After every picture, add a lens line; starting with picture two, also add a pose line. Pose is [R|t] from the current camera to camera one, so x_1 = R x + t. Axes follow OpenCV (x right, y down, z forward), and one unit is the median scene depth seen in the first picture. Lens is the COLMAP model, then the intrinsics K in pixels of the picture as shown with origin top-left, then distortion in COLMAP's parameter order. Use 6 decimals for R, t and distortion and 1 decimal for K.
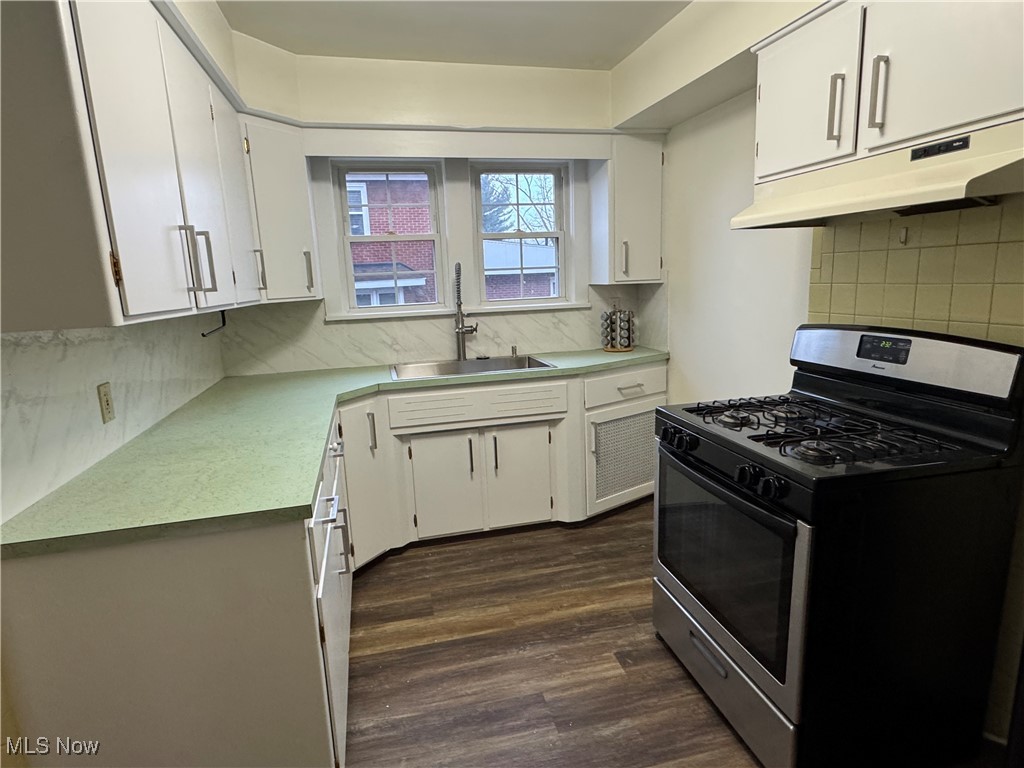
lens RADIAL K [[566.4, 0, 505.8], [0, 566.4, 384.5], [0, 0, 1]] dist [0.006844, 0.000254]
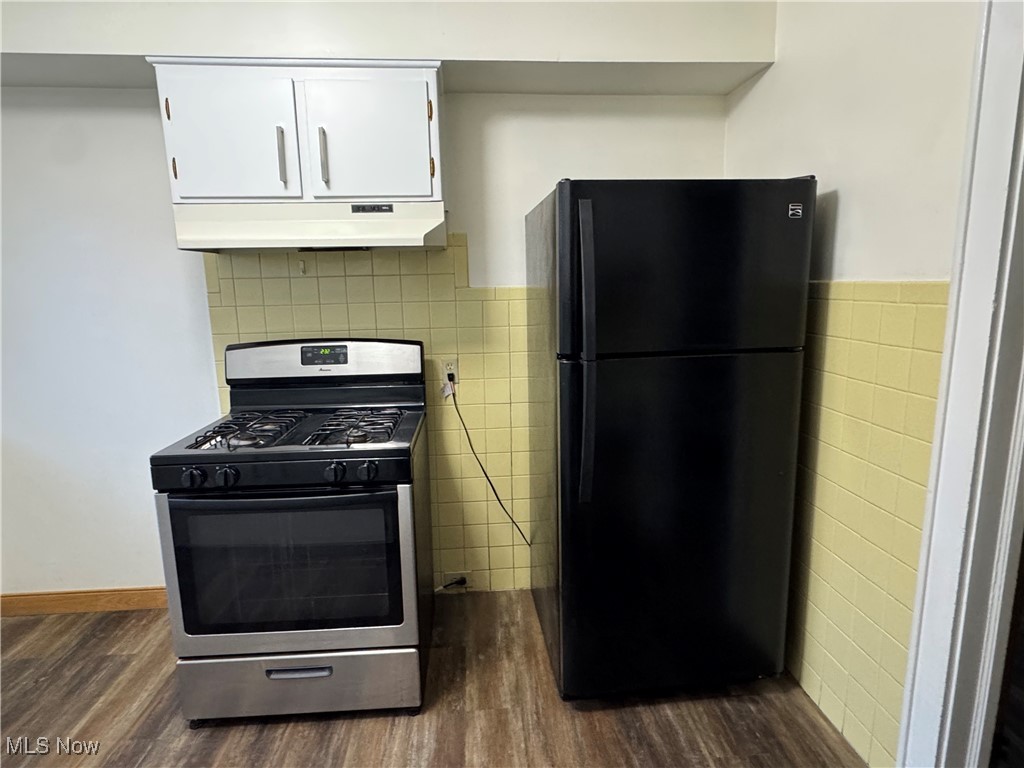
lens RADIAL K [[566.4, 0, 508.3], [0, 566.4, 380.4], [0, 0, 1]] dist [0.006844, 0.000254]
pose [[0.152856, -0.129710, 0.979699, -0.511124], [0.201685, 0.974579, 0.097564, -0.048336], [-0.967449, 0.182677, 0.175131, 0.392729]]
